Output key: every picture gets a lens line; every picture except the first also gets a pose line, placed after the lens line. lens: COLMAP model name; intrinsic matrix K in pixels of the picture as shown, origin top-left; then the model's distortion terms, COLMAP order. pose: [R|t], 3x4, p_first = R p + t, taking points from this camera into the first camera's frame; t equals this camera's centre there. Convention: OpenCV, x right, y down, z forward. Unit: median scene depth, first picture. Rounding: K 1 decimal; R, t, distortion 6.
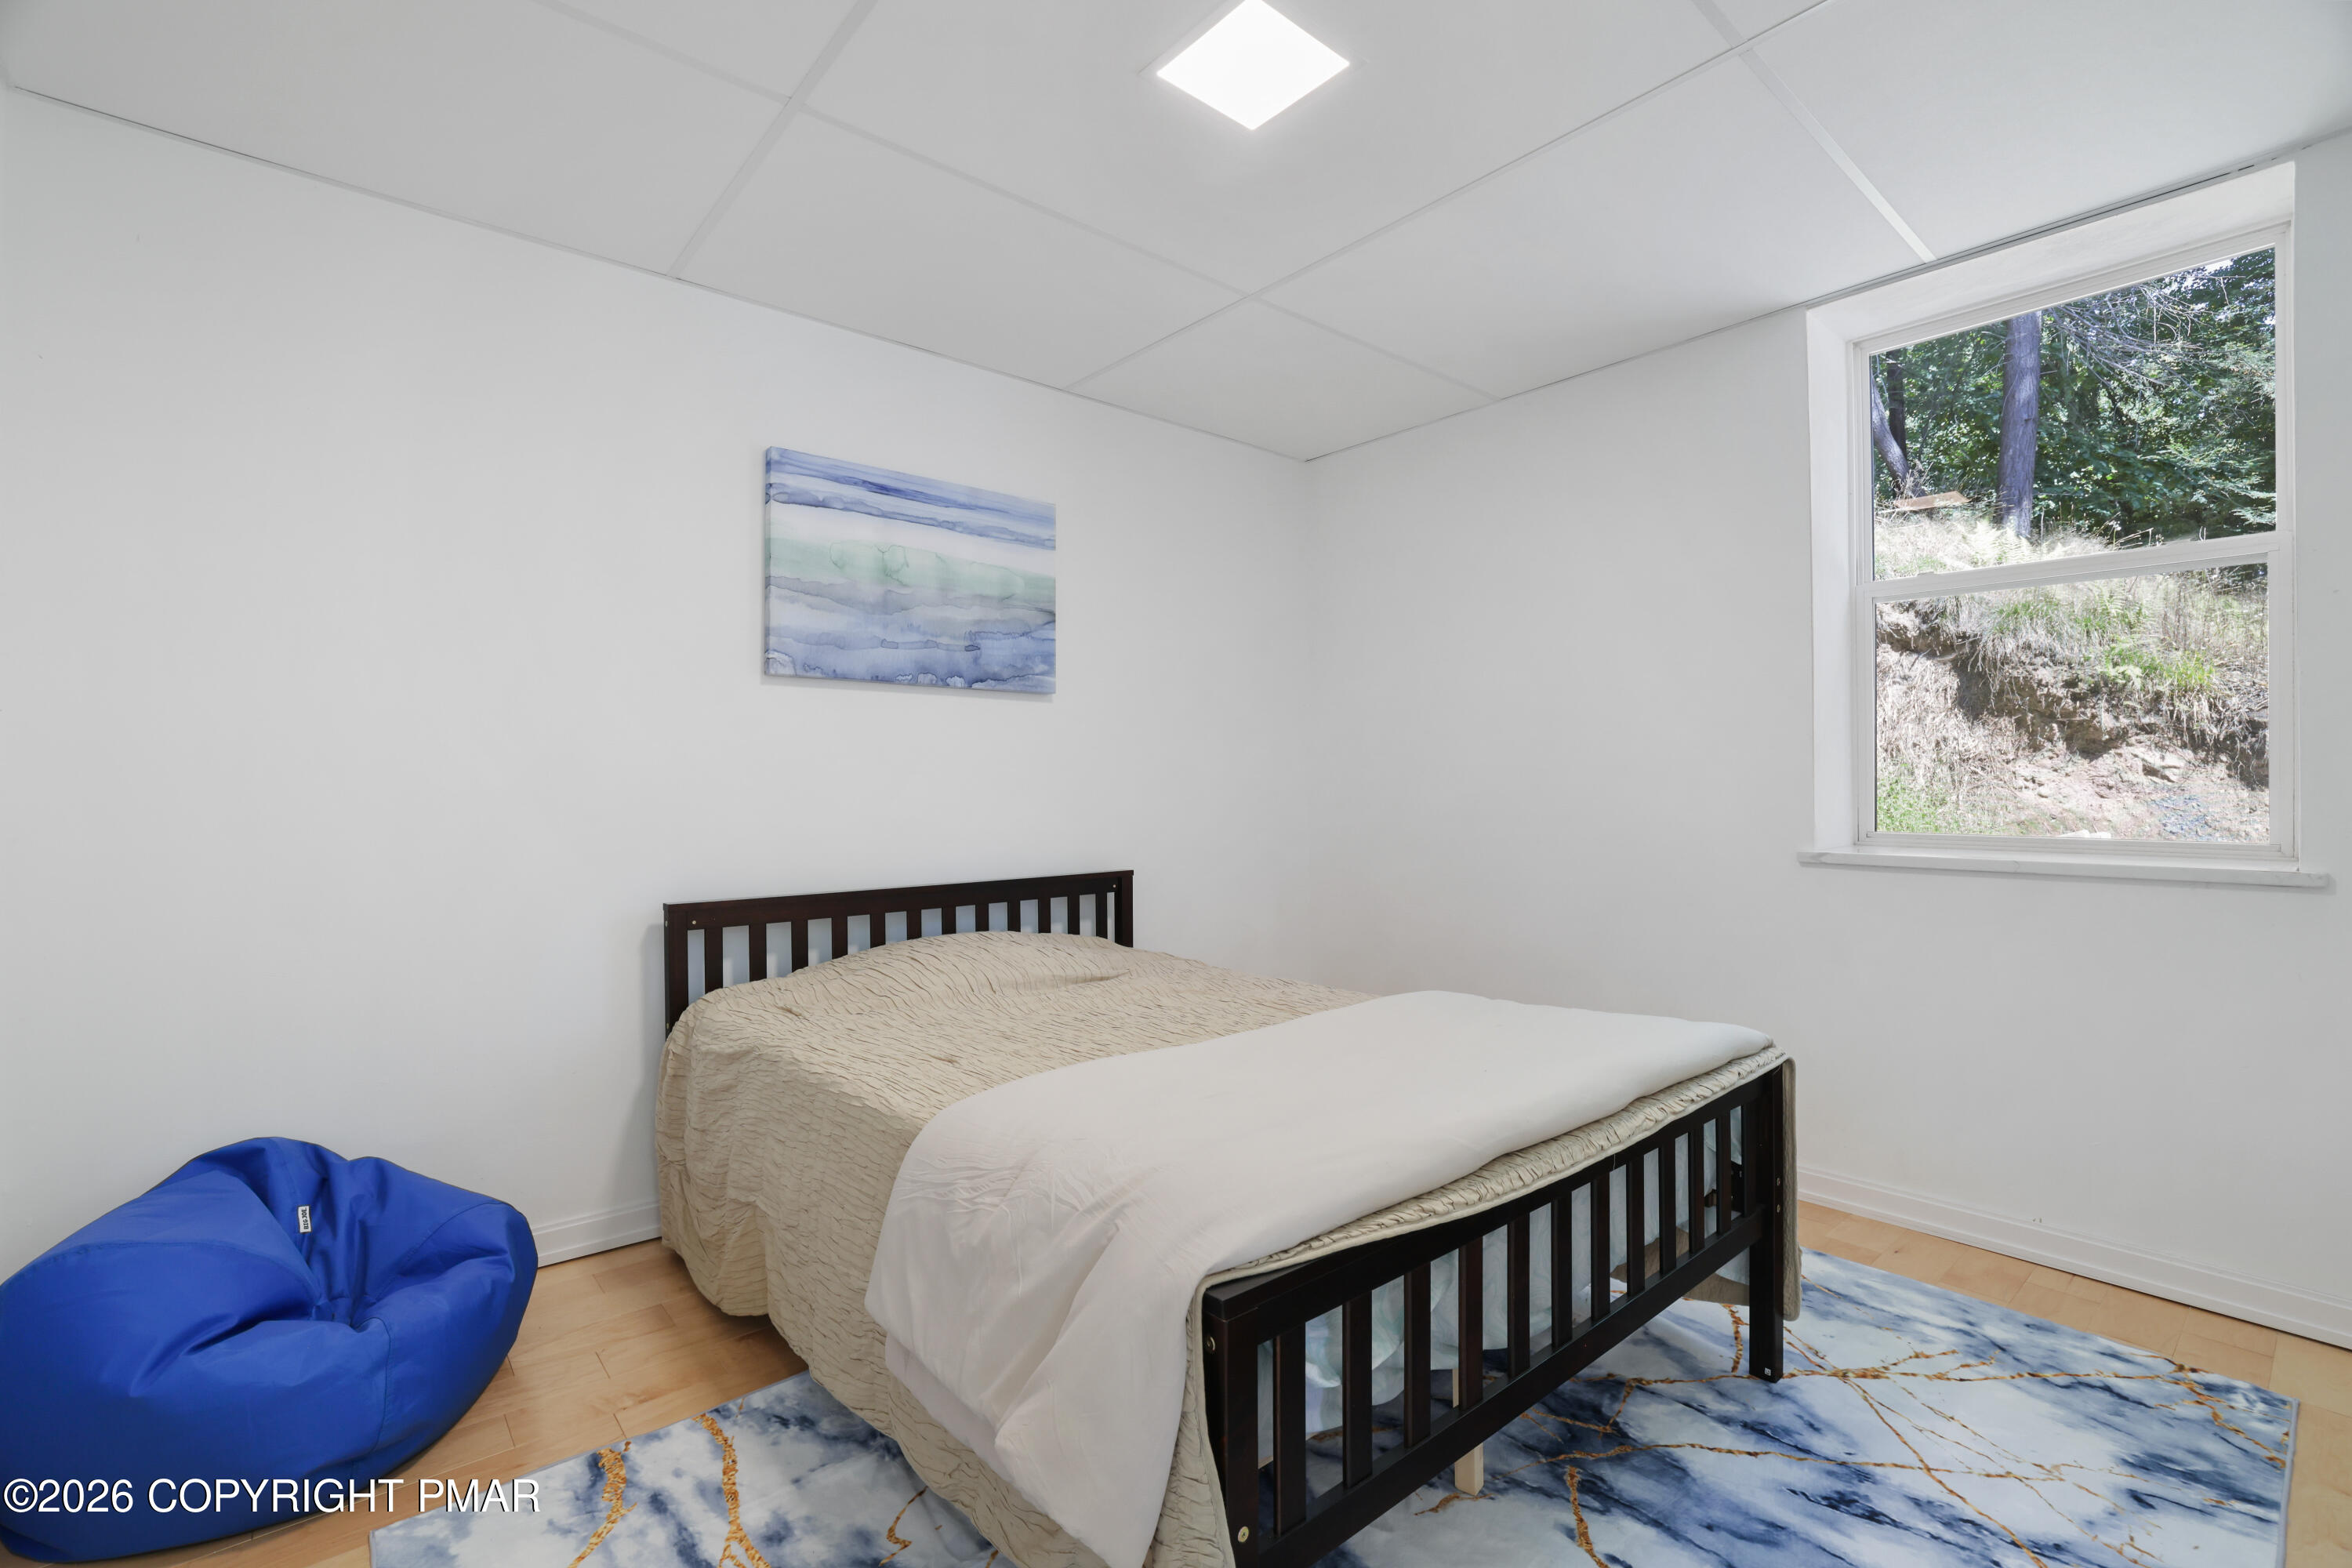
lens RADIAL K [[1025.3, 0, 1164.0], [0, 1025.3, 810.2], [0, 0, 1]] dist [-0.048184, 0.015477]
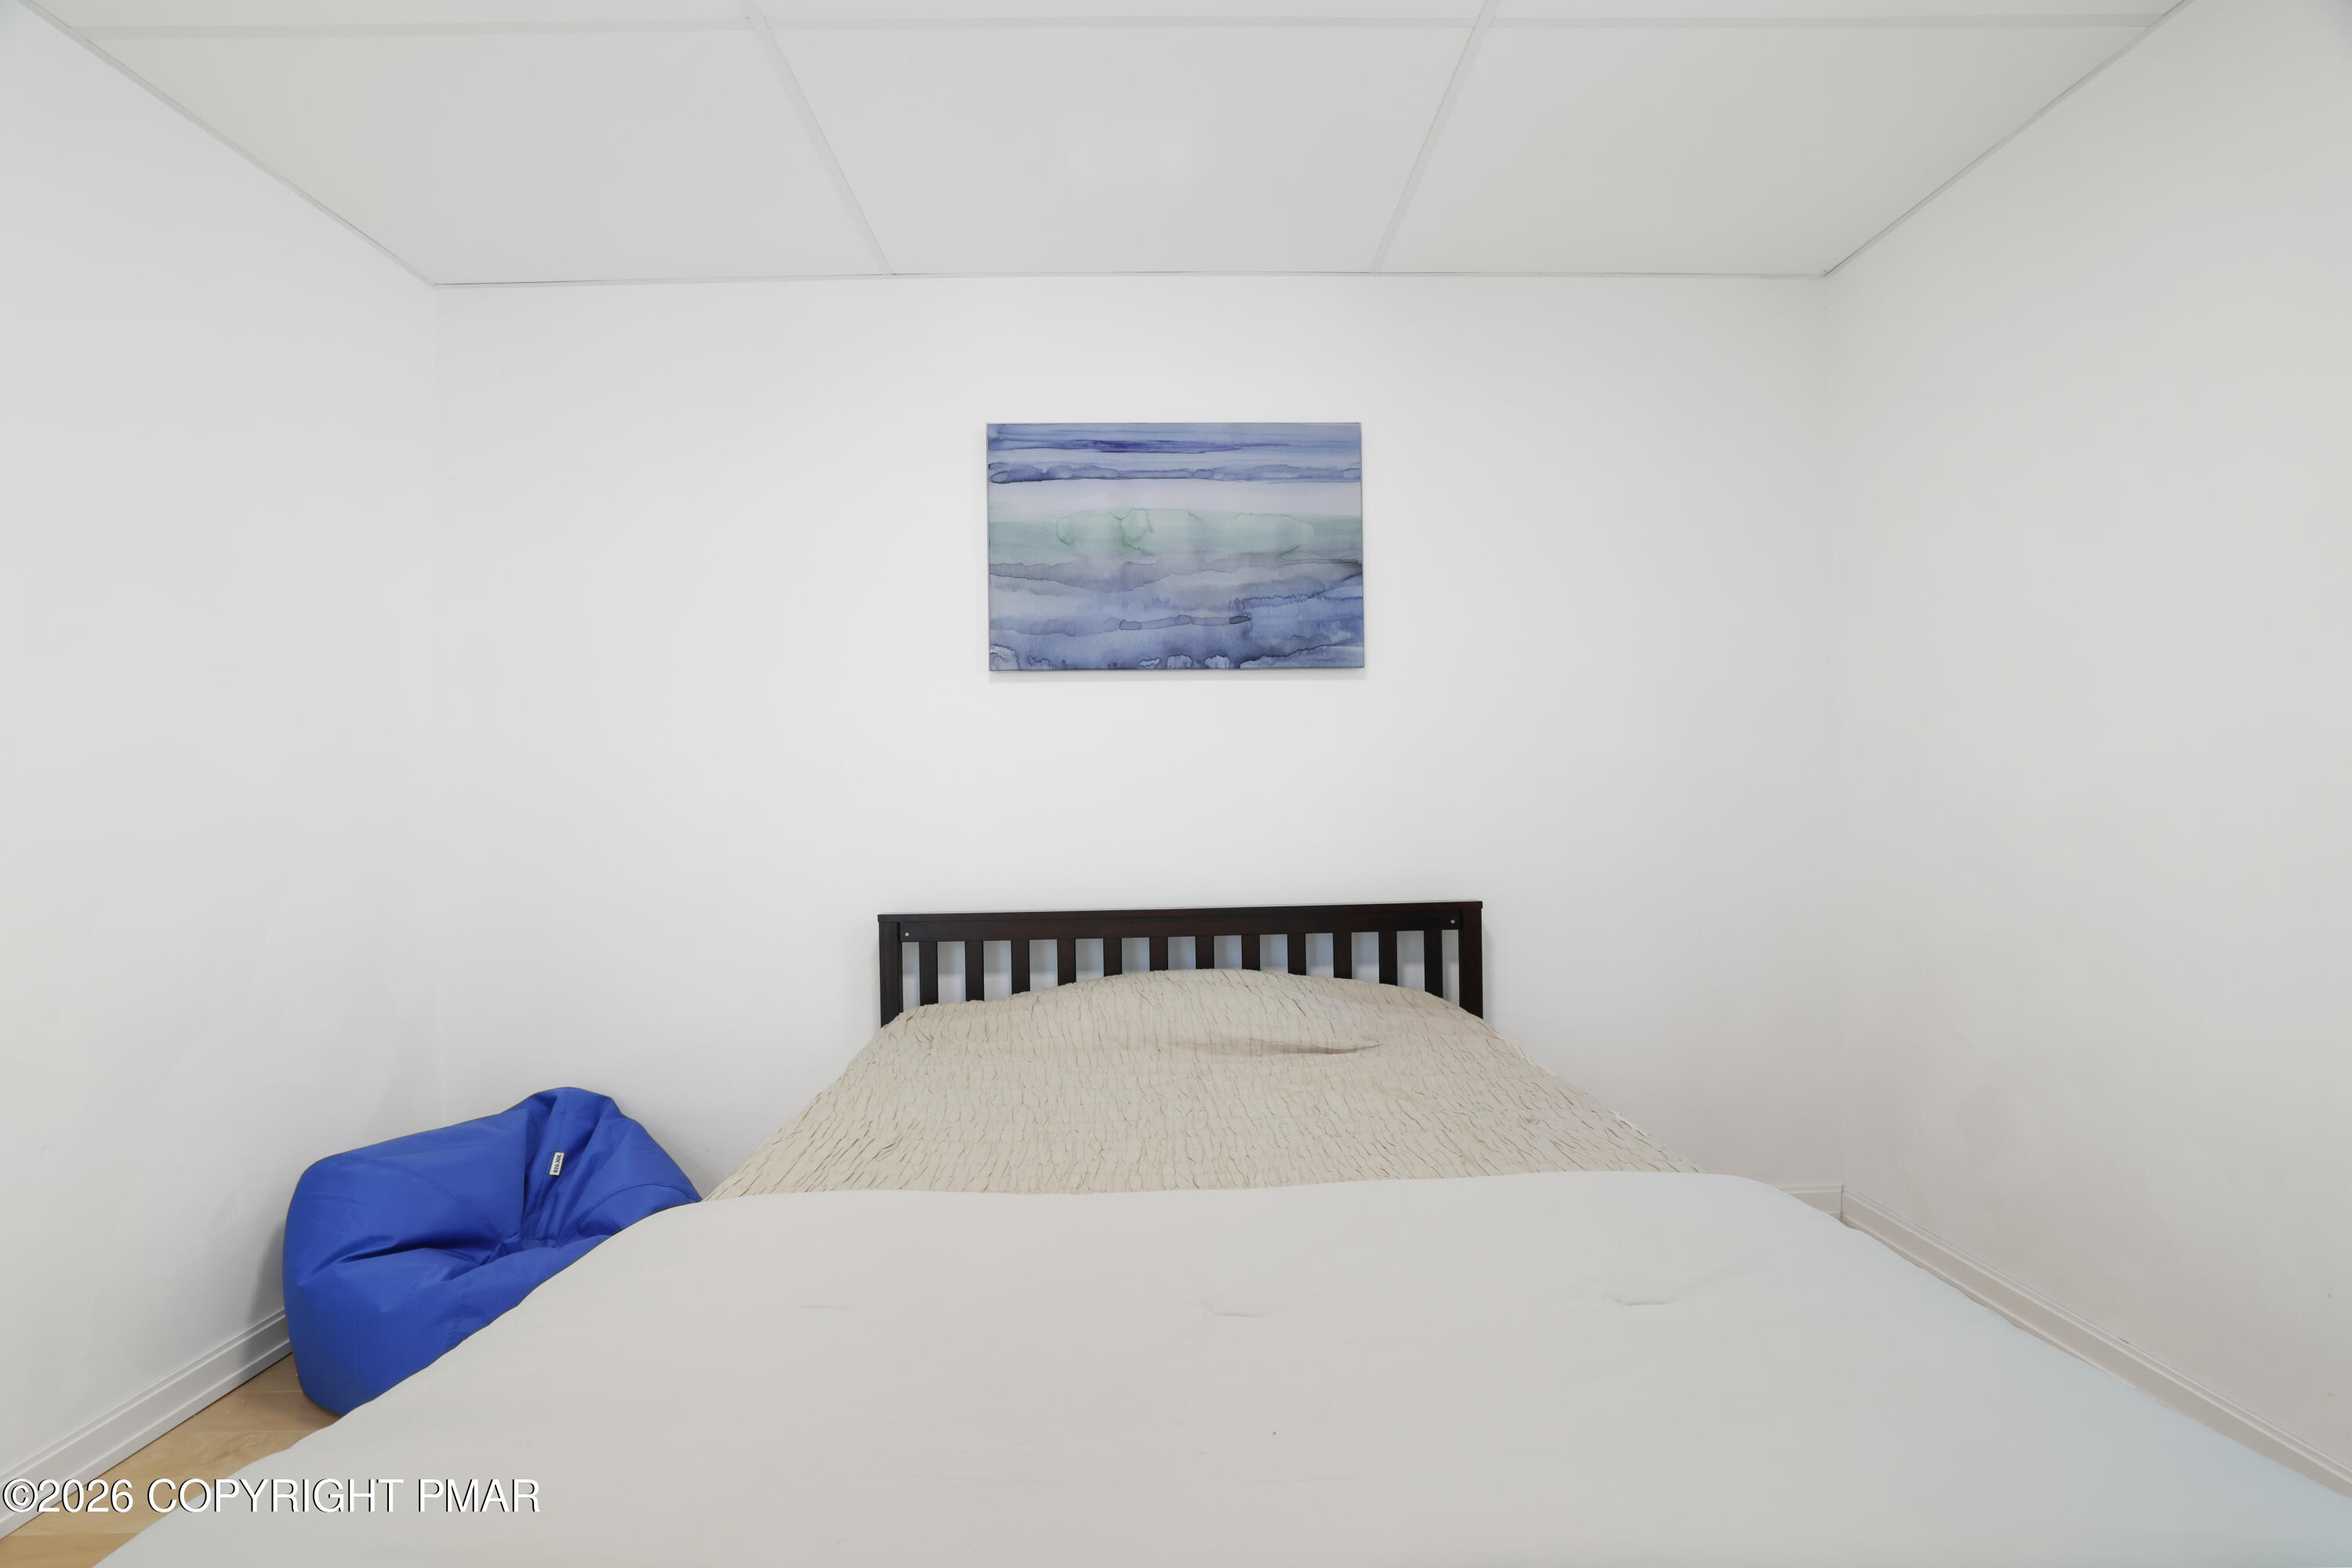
lens RADIAL K [[1025.3, 0, 1164.0], [0, 1025.3, 810.2], [0, 0, 1]] dist [-0.048184, 0.015477]
pose [[0.775705, -0.002097, -0.631093, 0.290694], [-0.002424, 0.999977, -0.006302, -0.001418], [0.631092, 0.006418, 0.775682, 0.344403]]
